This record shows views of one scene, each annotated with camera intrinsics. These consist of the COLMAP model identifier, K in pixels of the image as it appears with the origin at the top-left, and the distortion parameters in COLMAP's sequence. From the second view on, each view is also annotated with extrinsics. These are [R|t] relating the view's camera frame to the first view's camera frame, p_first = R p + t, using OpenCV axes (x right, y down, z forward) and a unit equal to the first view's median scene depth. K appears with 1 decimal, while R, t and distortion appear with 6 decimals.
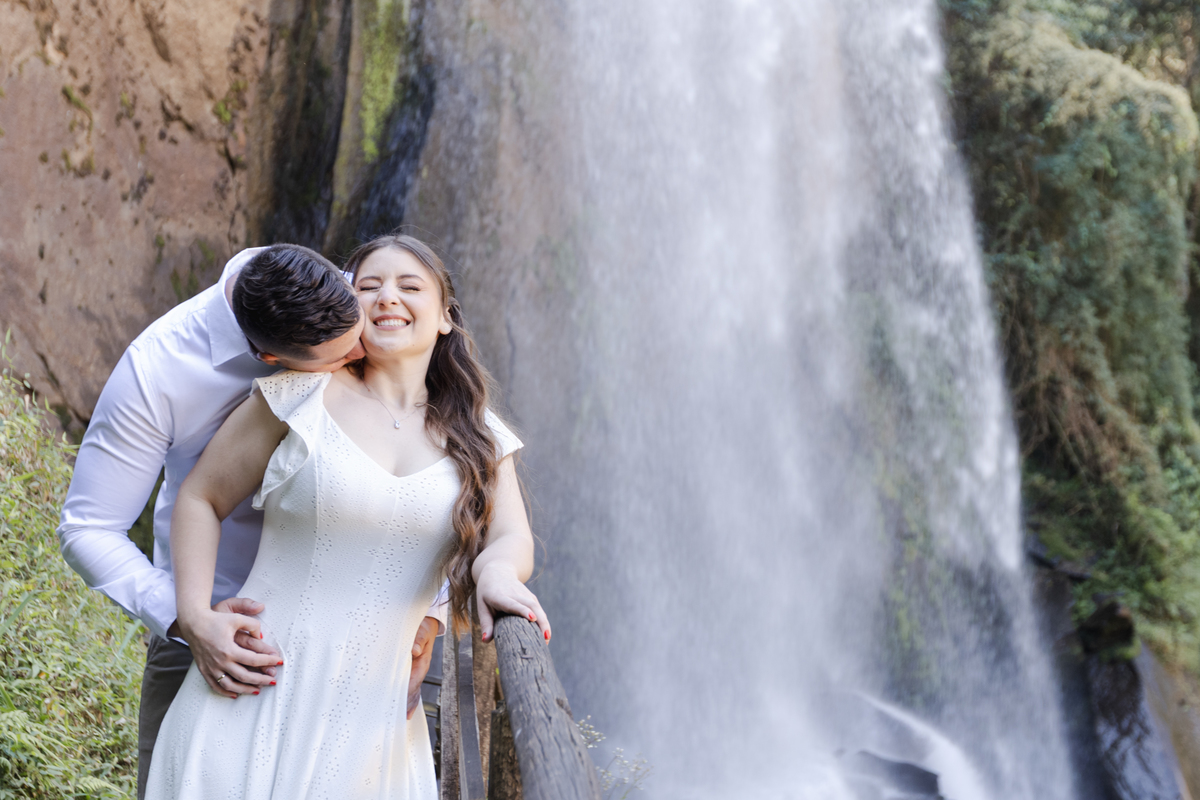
lens RADIAL K [[1774.1, 0, 604.2], [0, 1774.1, 402.8], [0, 0, 1]] dist [-0.054789, -0.397457]
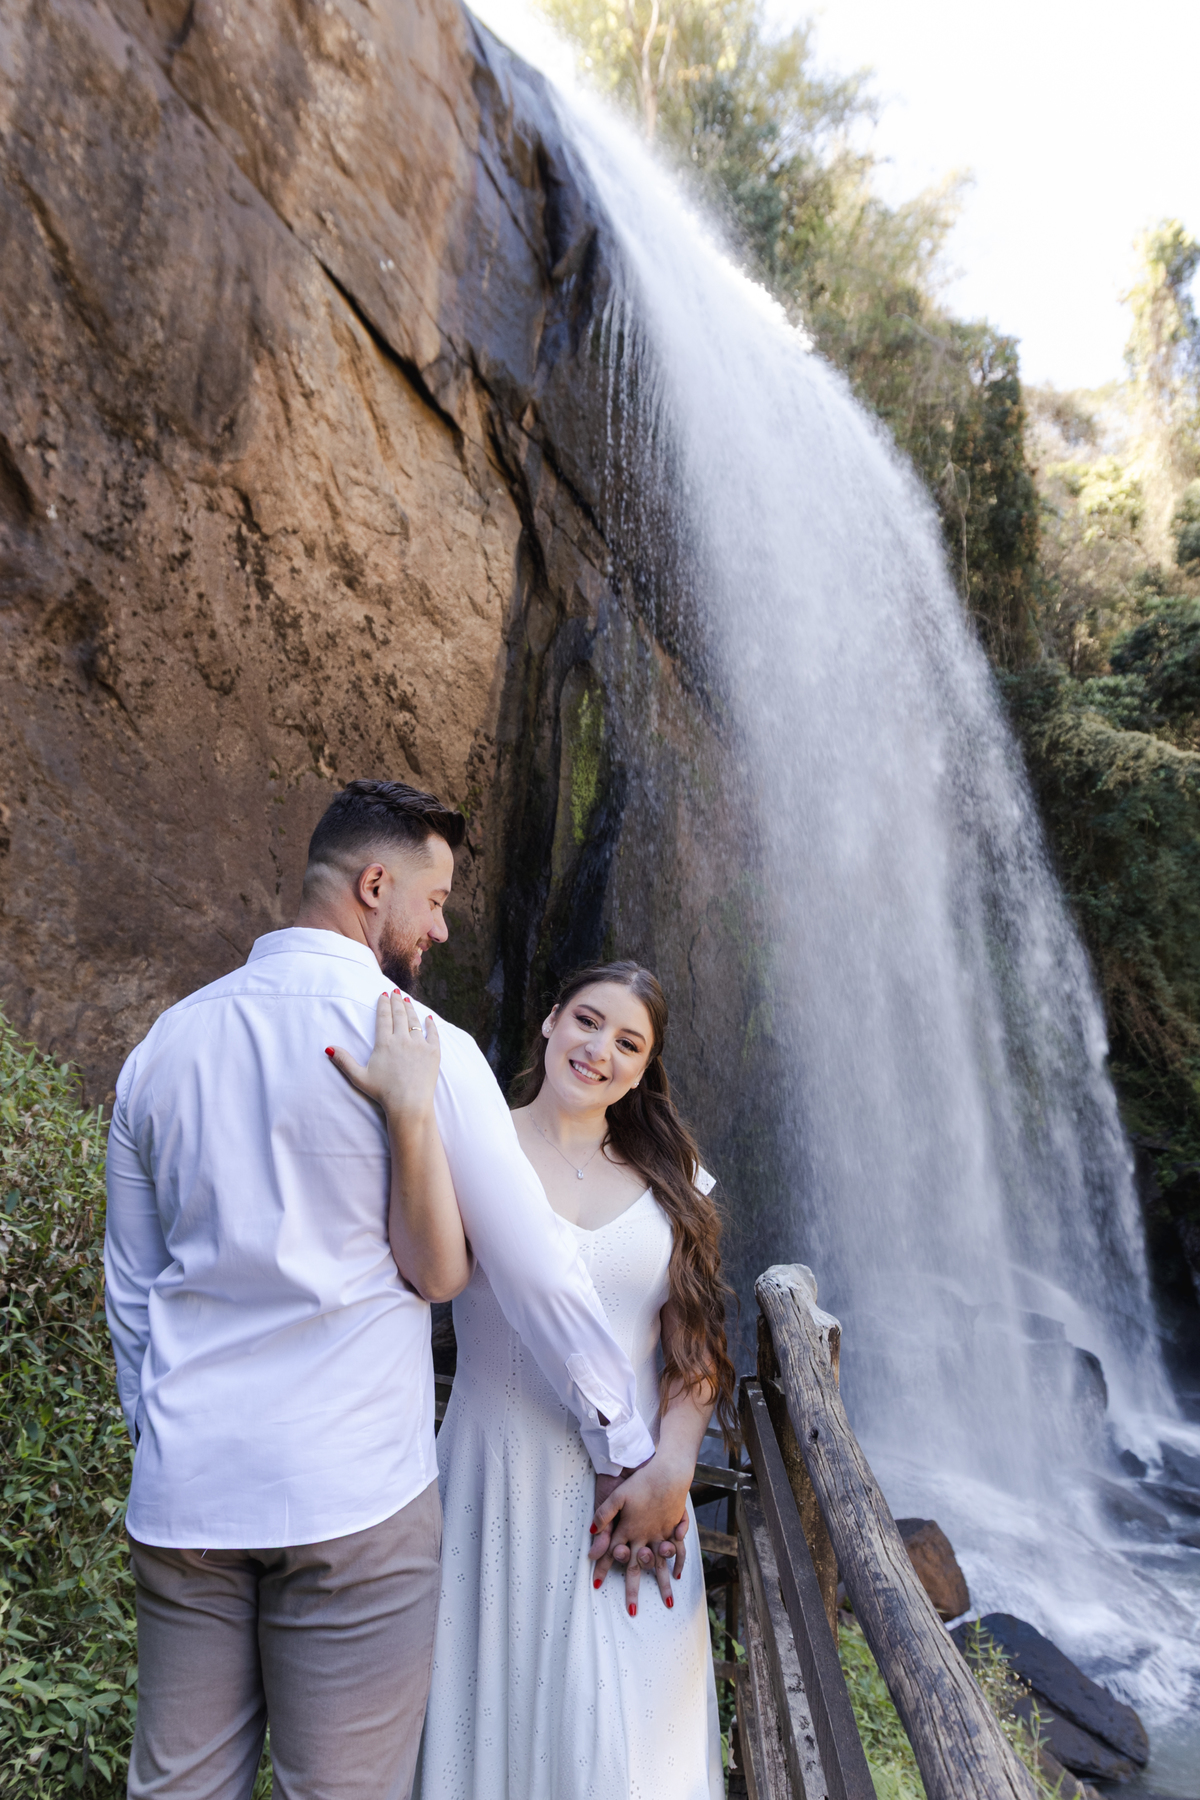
lens RADIAL K [[1240.6, 0, 584.6], [0, 1240.6, 897.5], [0, 0, 1]] dist [0.058544, -0.065238]
pose [[0.990668, -0.048946, -0.127209, -0.015459], [0.036507, 0.994484, -0.098333, -0.009382], [0.131320, 0.092771, 0.986990, 0.113988]]
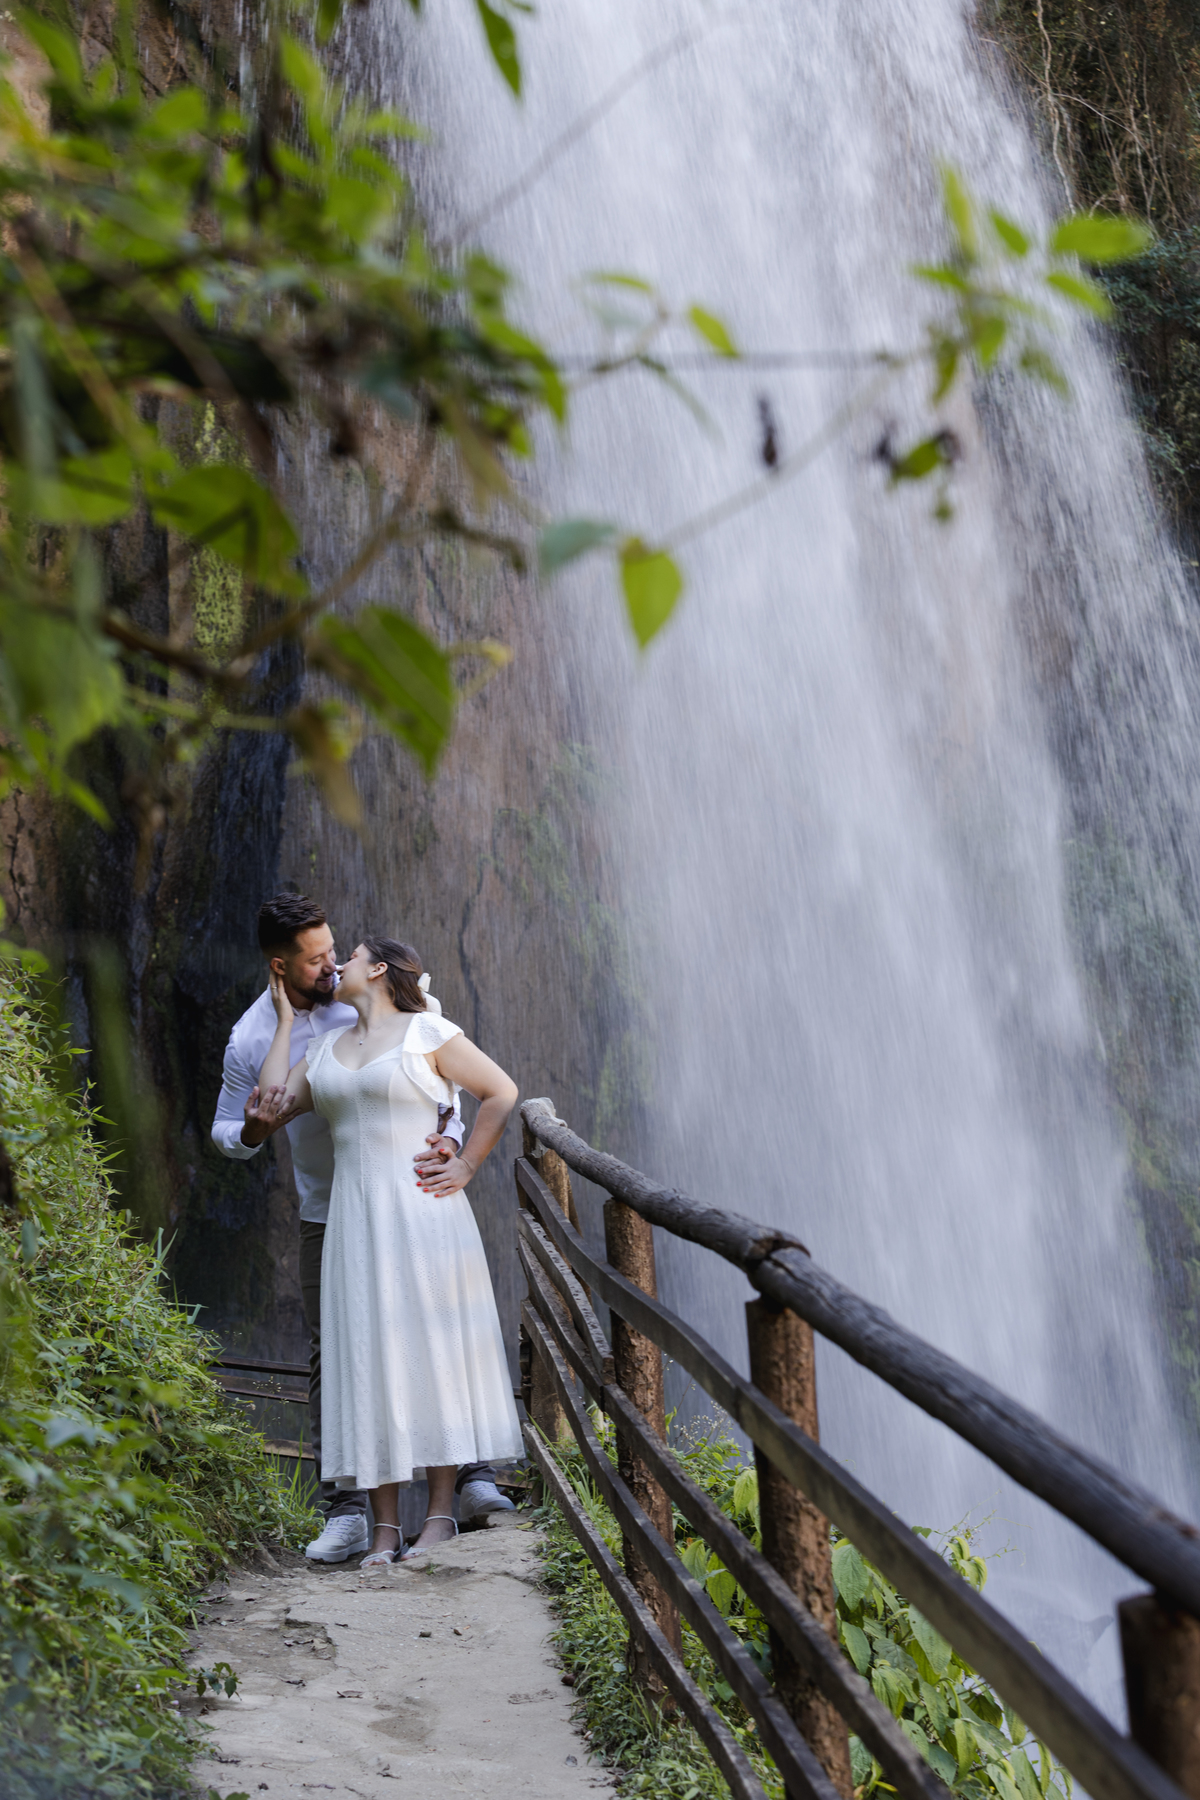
lens RADIAL K [[3452.7, 0, 603.1], [0, 3452.7, 841.6], [0, 0, 1]] dist [0.017707, 0.038776]
pose [[0.993368, -0.114972, -0.001219, -0.001779], [0.114571, 0.990681, -0.073649, 0.007566], [0.009676, 0.073021, 0.997283, -0.201339]]
